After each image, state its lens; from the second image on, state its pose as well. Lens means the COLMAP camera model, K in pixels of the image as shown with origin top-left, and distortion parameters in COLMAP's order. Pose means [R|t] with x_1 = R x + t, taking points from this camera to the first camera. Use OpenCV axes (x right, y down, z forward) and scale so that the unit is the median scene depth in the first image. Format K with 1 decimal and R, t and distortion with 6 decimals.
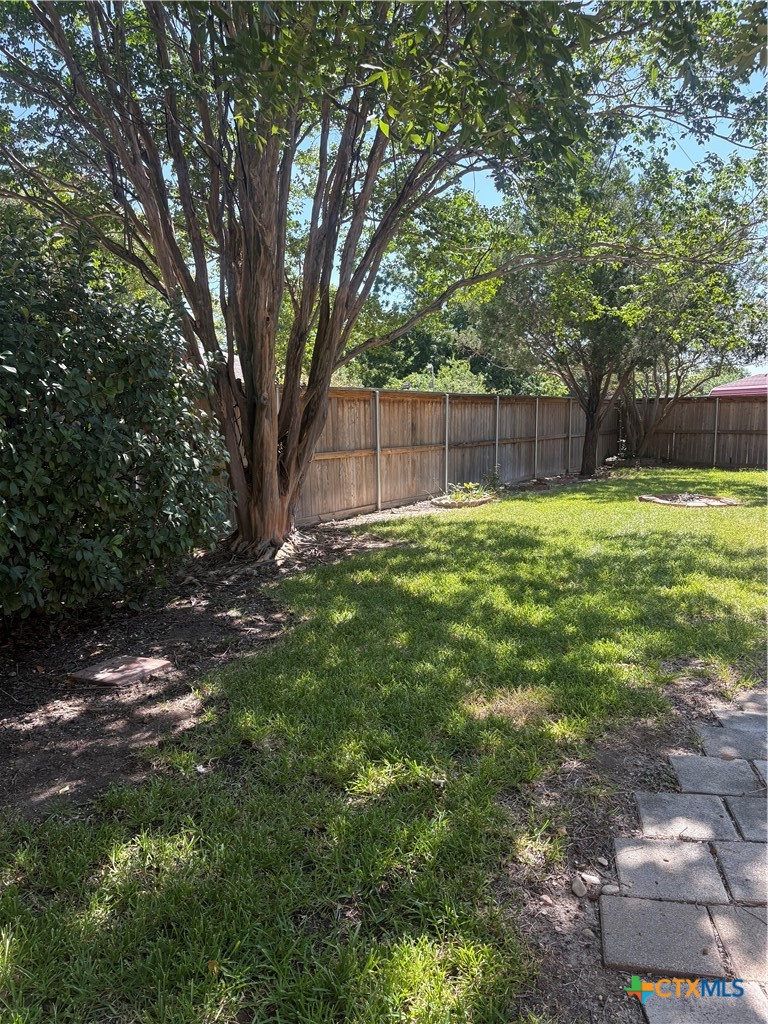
lens RADIAL K [[760.4, 0, 383.1], [0, 760.4, 513.8], [0, 0, 1]] dist [0.037949, -0.050134]
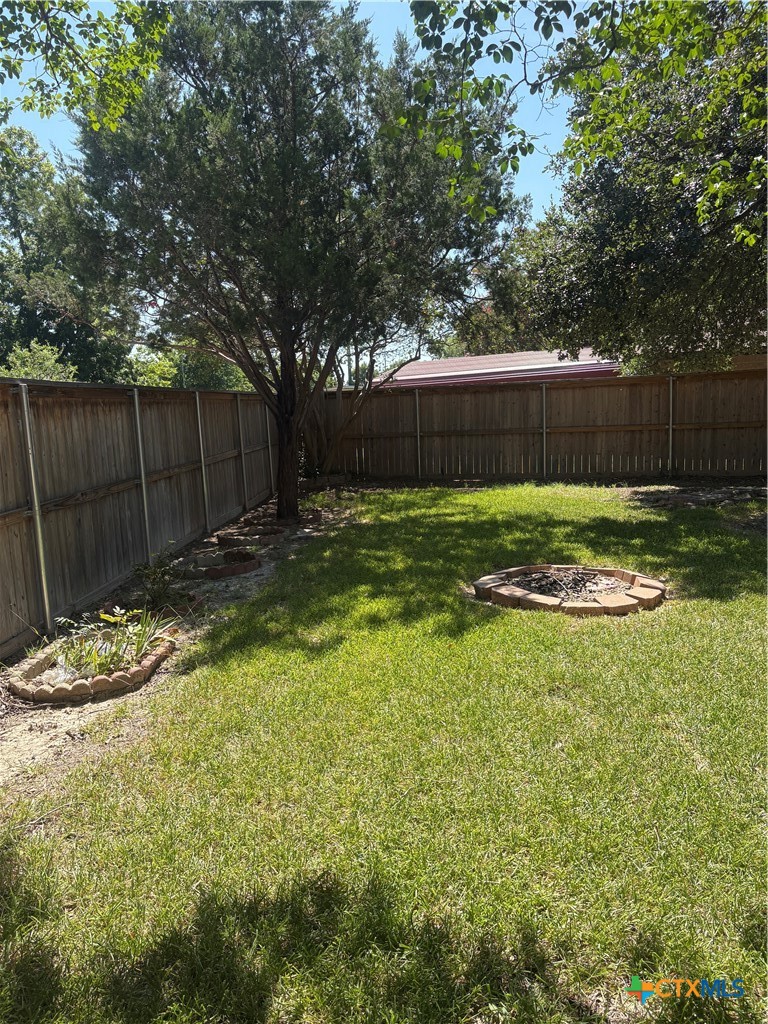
lens RADIAL K [[760.4, 0, 387.0], [0, 760.4, 514.2], [0, 0, 1]] dist [0.037949, -0.050134]
pose [[0.860919, -0.099861, 0.498846, 0.029742], [0.098353, 0.994718, 0.029387, -0.059194], [-0.499145, 0.023763, 0.866192, 0.404726]]
